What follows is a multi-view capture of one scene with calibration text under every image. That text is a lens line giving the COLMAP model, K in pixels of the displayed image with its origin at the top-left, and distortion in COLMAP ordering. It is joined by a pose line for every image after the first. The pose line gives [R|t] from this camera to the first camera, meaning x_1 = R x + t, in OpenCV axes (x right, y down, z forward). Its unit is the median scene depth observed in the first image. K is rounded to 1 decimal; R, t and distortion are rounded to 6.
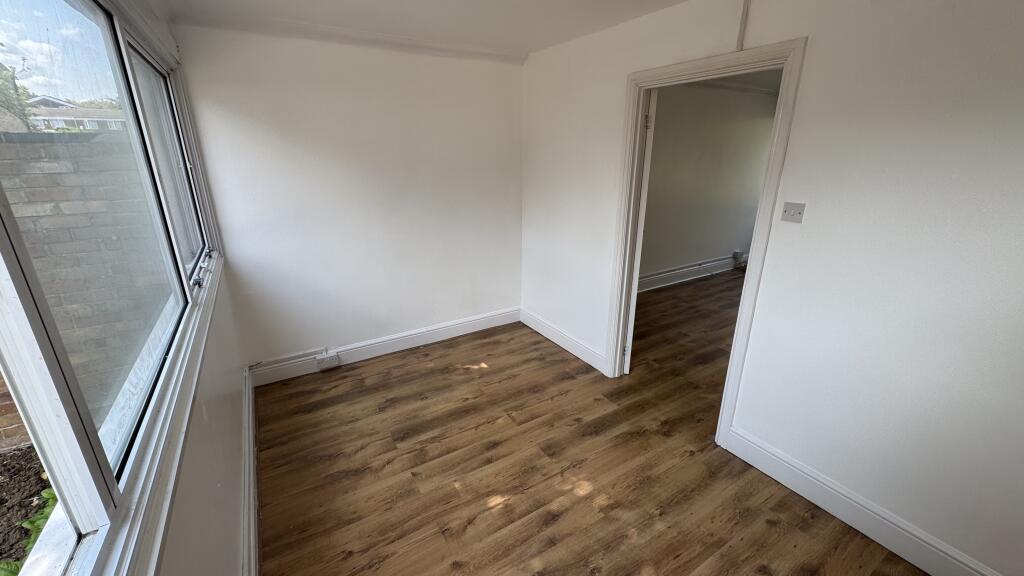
lens RADIAL K [[406.8, 0, 506.1], [0, 406.8, 288.5], [0, 0, 1]] dist [-0.000404, -0.000070]
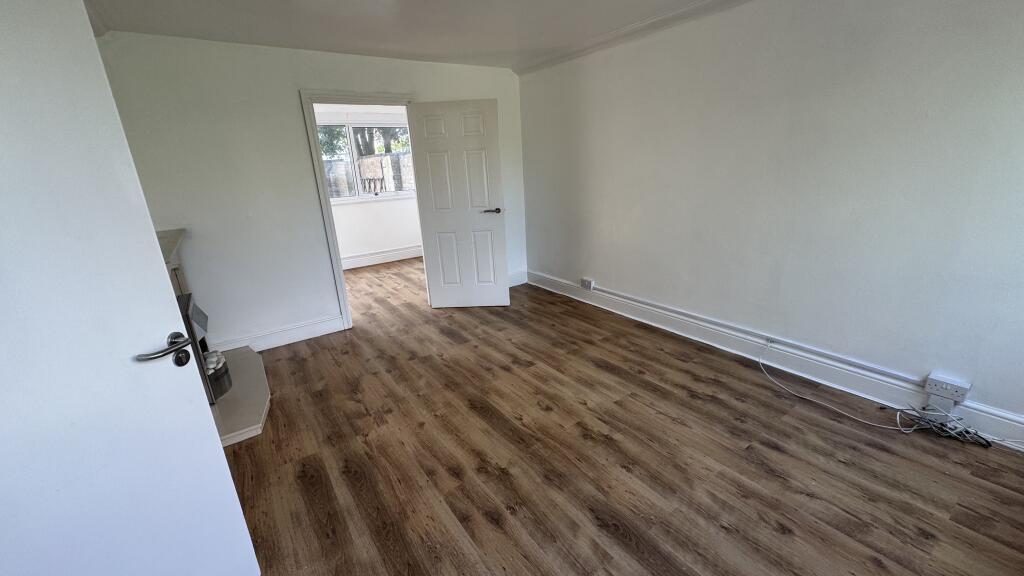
lens RADIAL K [[406.8, 0, 506.1], [0, 406.8, 288.5], [0, 0, 1]] dist [-0.000404, -0.000070]
pose [[0.055149, 0.302039, -0.951699, 1.393656], [-0.267832, 0.922693, 0.277313, -0.257761], [0.961886, 0.239602, 0.131782, 0.913705]]
